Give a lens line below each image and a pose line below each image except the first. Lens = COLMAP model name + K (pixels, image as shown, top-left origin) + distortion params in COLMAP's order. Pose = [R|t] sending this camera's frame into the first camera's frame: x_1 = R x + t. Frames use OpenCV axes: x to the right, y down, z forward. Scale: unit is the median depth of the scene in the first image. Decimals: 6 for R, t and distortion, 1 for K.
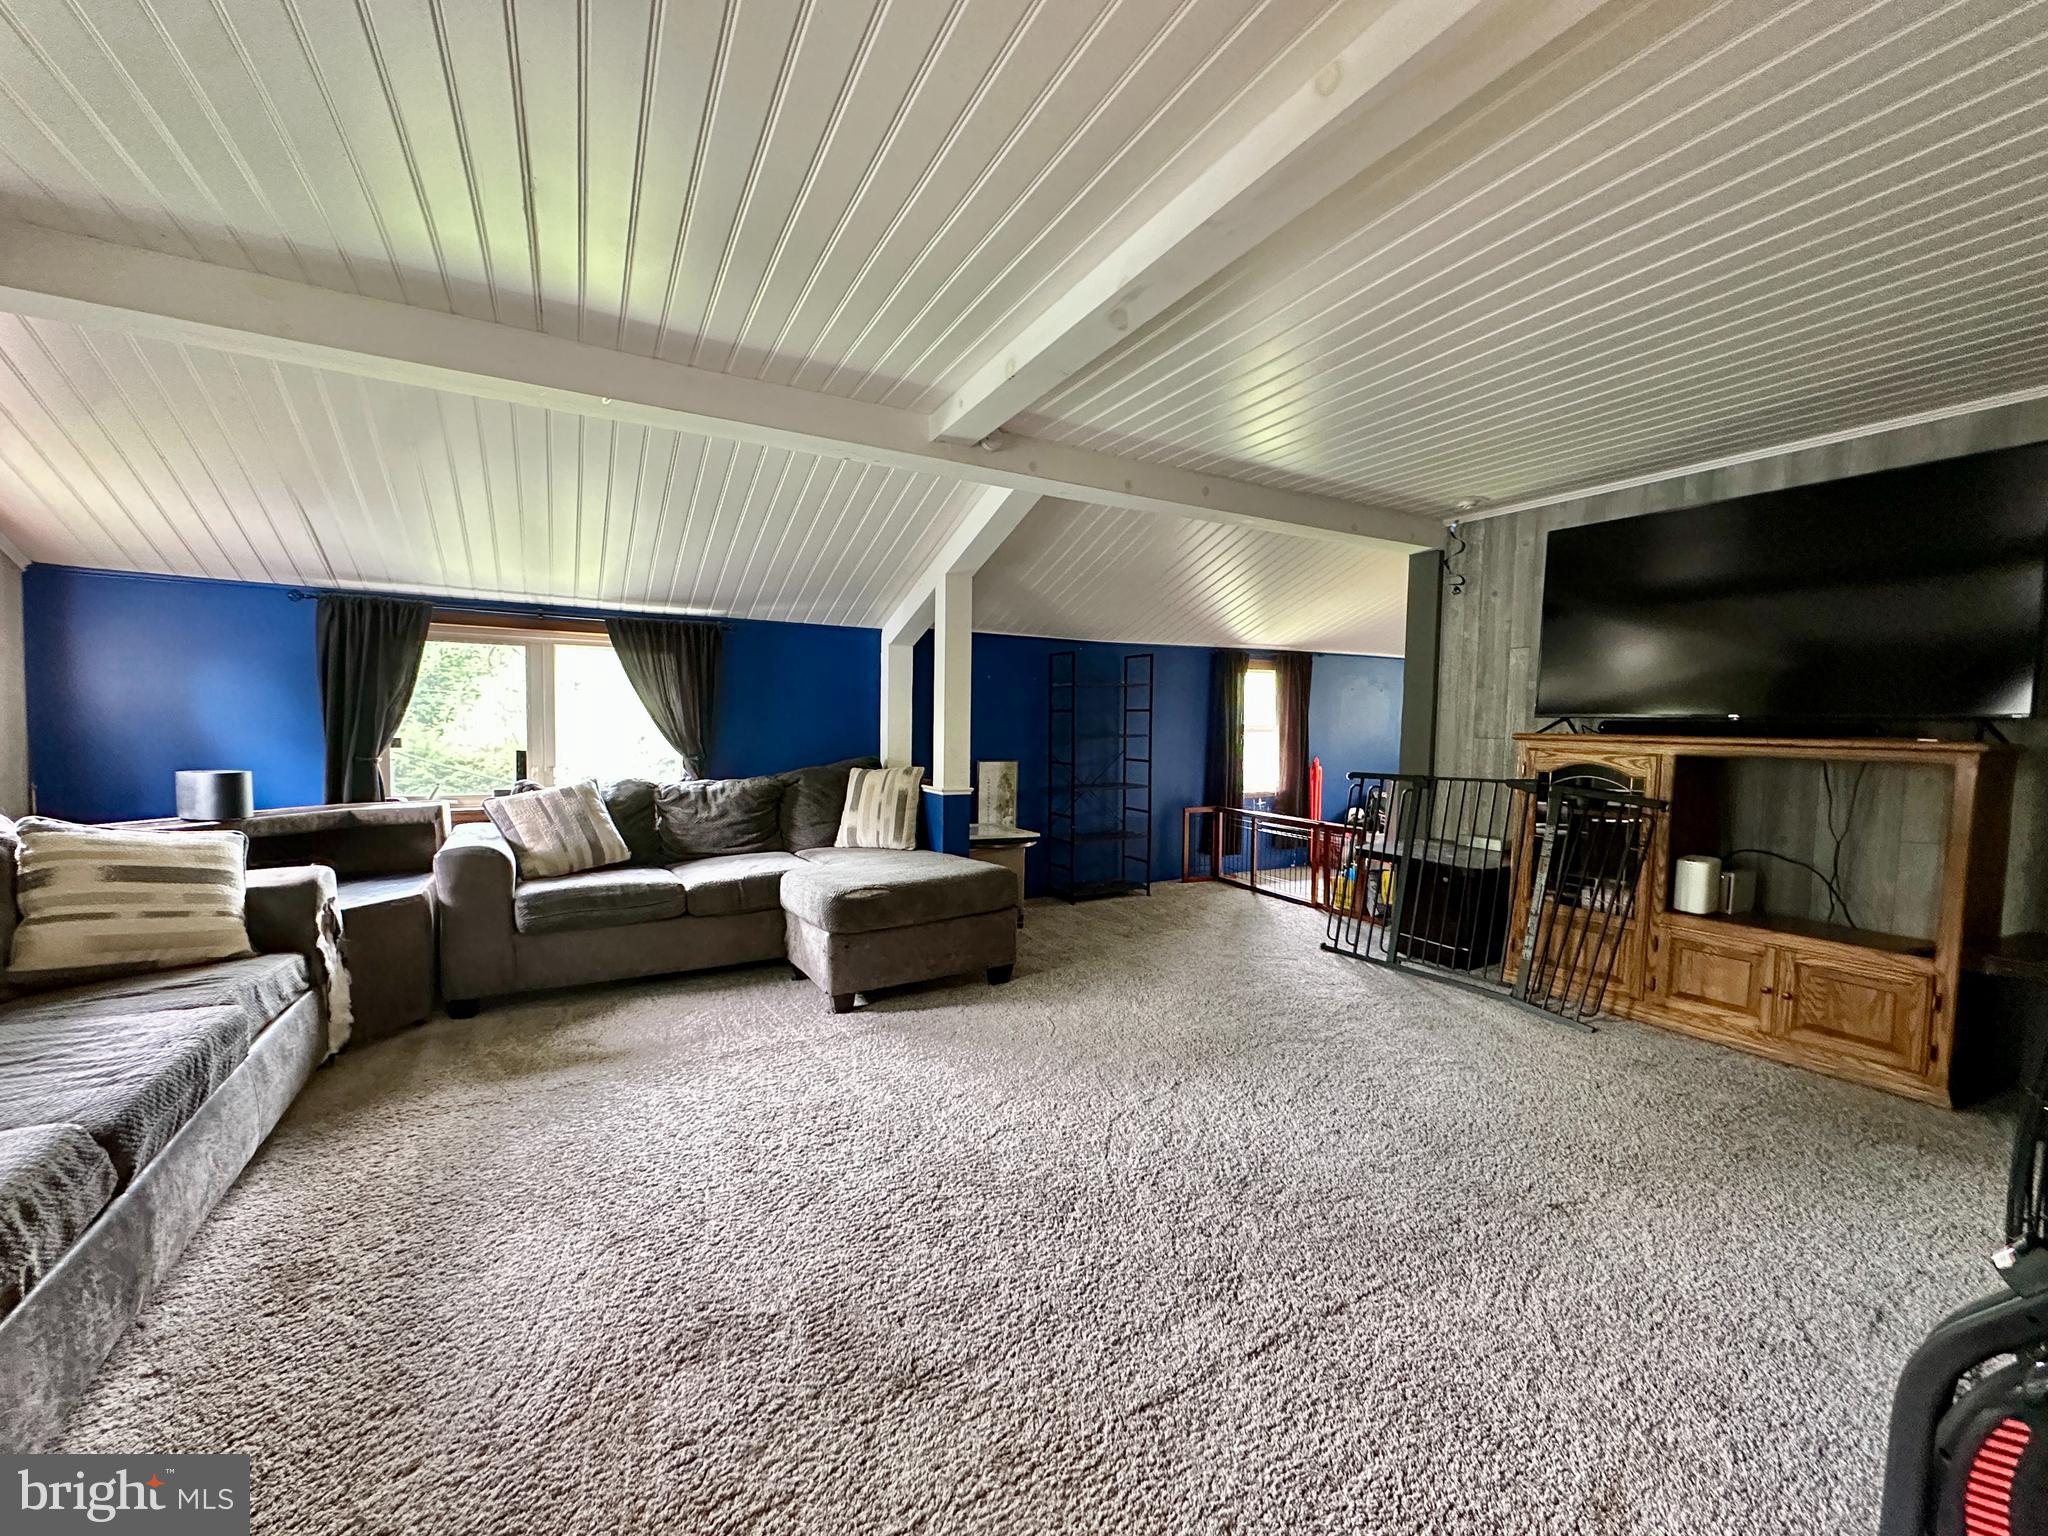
lens RADIAL K [[820.2, 0, 1022.0], [0, 820.2, 769.4], [0, 0, 1]] dist [-0.005349, 0.001020]
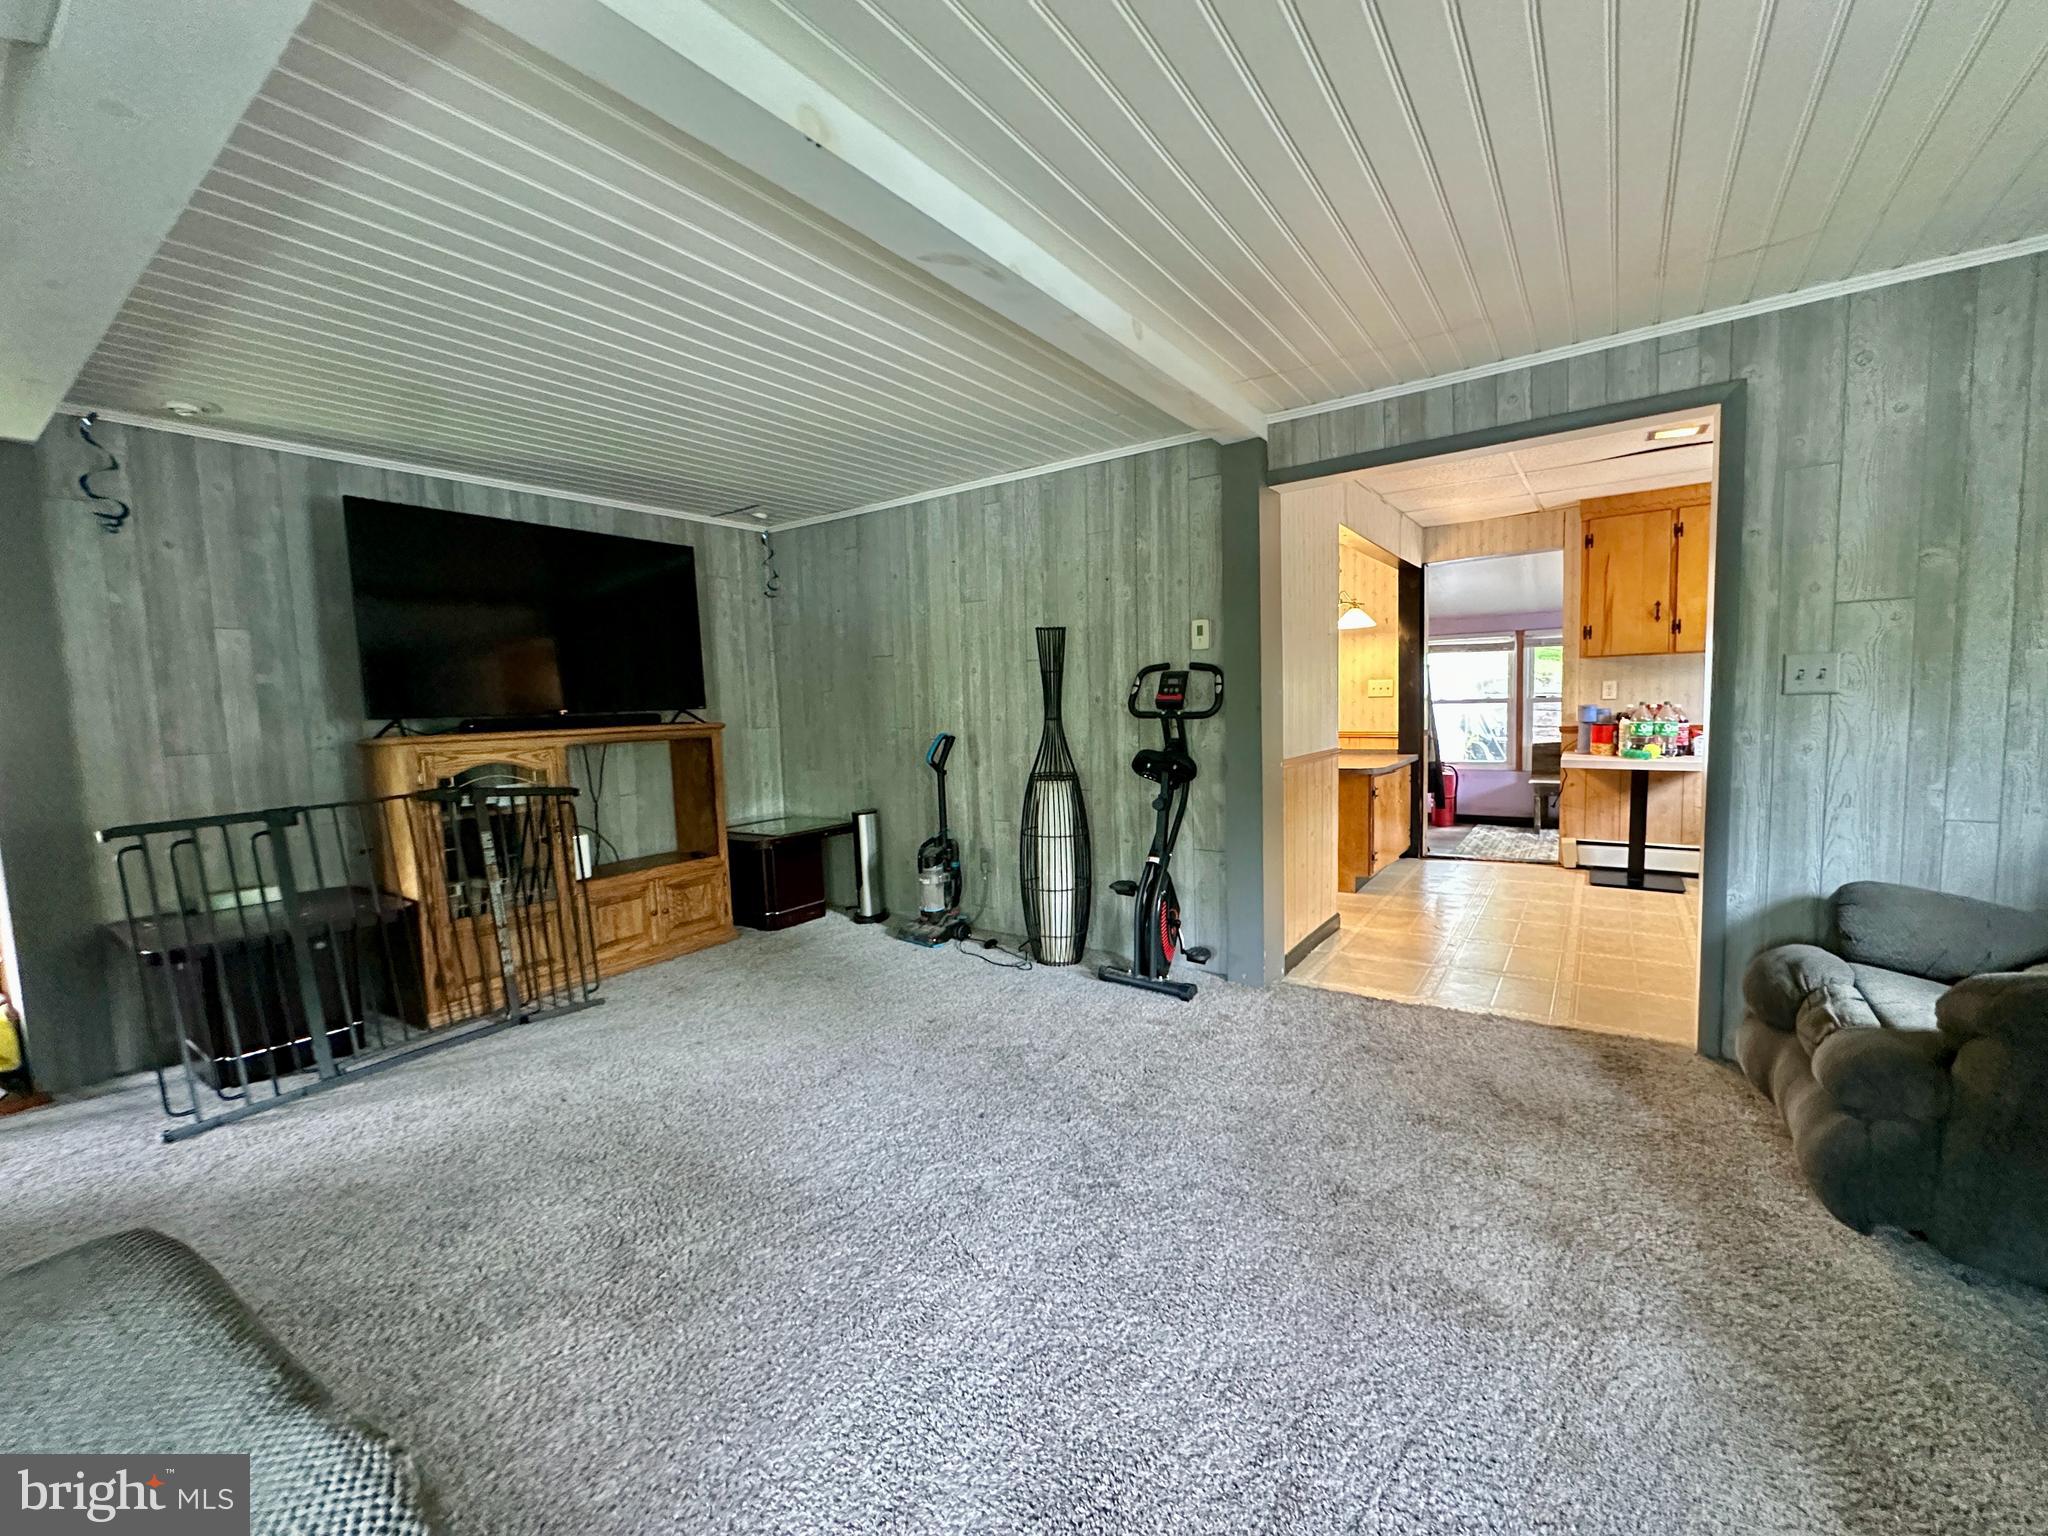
lens RADIAL K [[820.2, 0, 1022.0], [0, 820.2, 769.4], [0, 0, 1]] dist [-0.005349, 0.001020]
pose [[-0.439033, -0.076916, 0.895173, -0.488449], [0.078210, 0.989275, 0.123359, -0.074947], [-0.895061, 0.124170, -0.428309, 0.903533]]
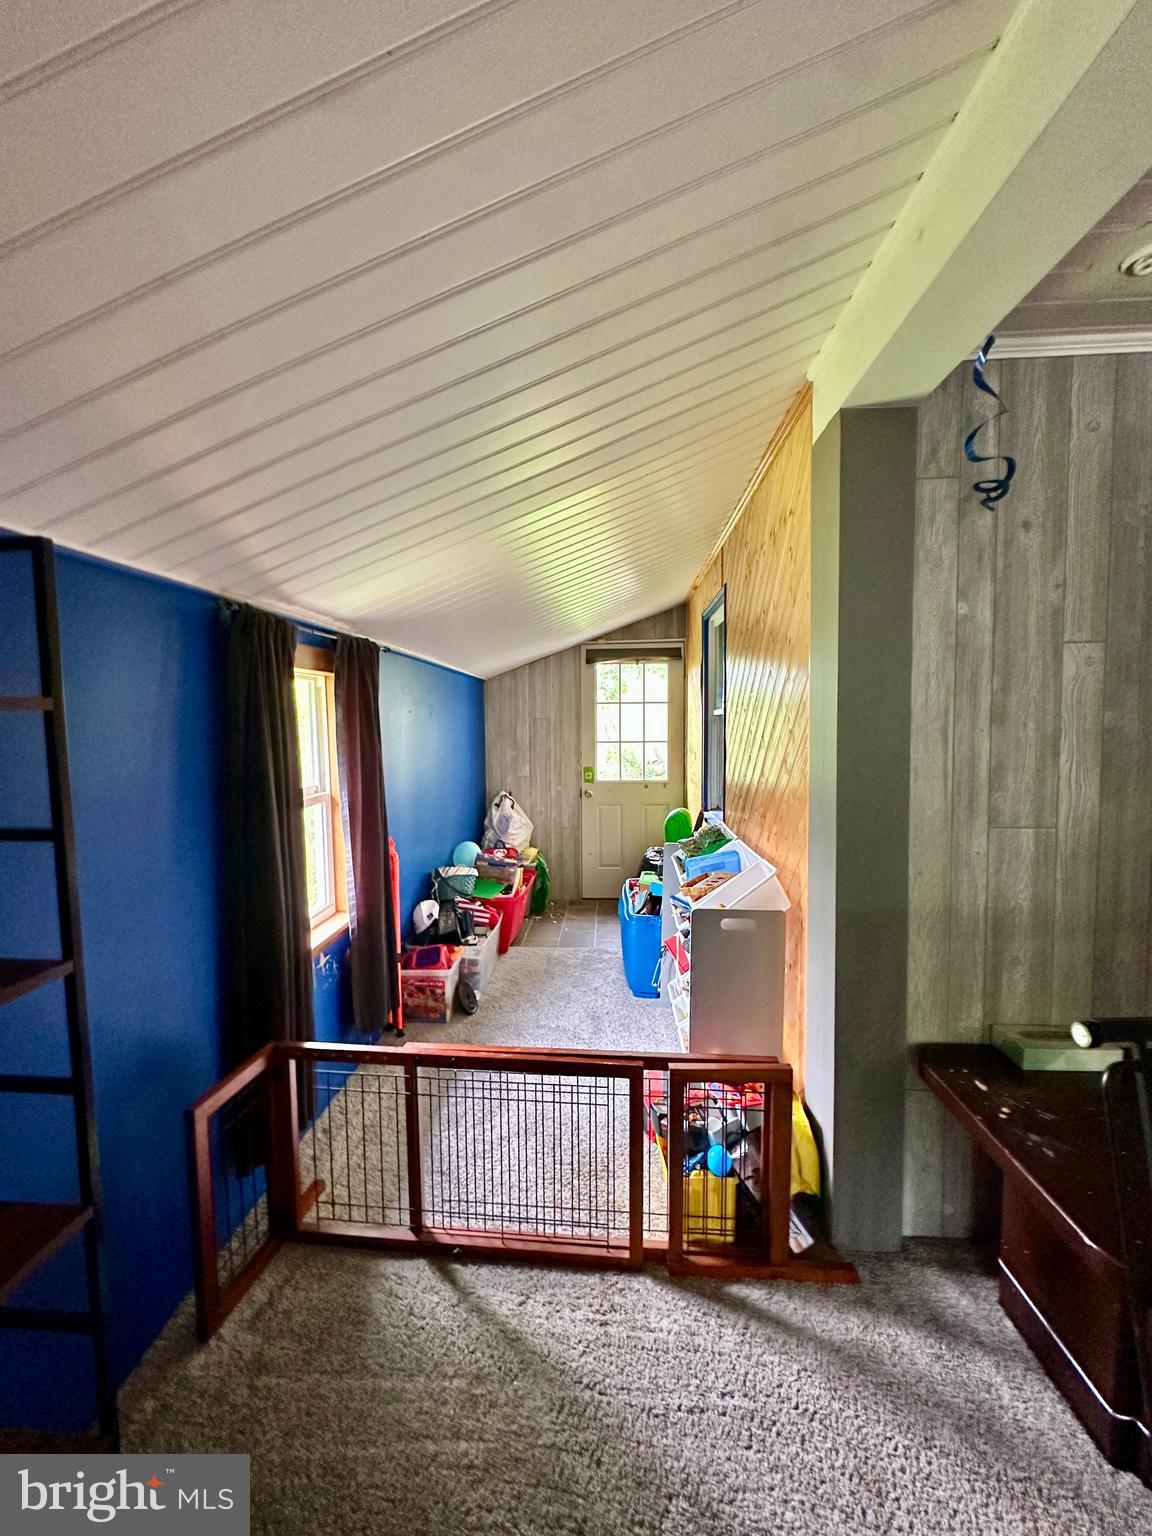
lens RADIAL K [[615.2, 0, 576.0], [0, 615.2, 768.0], [0, 0, 1]] dist [-0.005349, 0.001020]
pose [[0.537915, -0.067522, 0.840291, 0.168082], [0.067343, 0.997043, 0.037008, -0.139357], [-0.840305, 0.036681, 0.540871, 1.381300]]
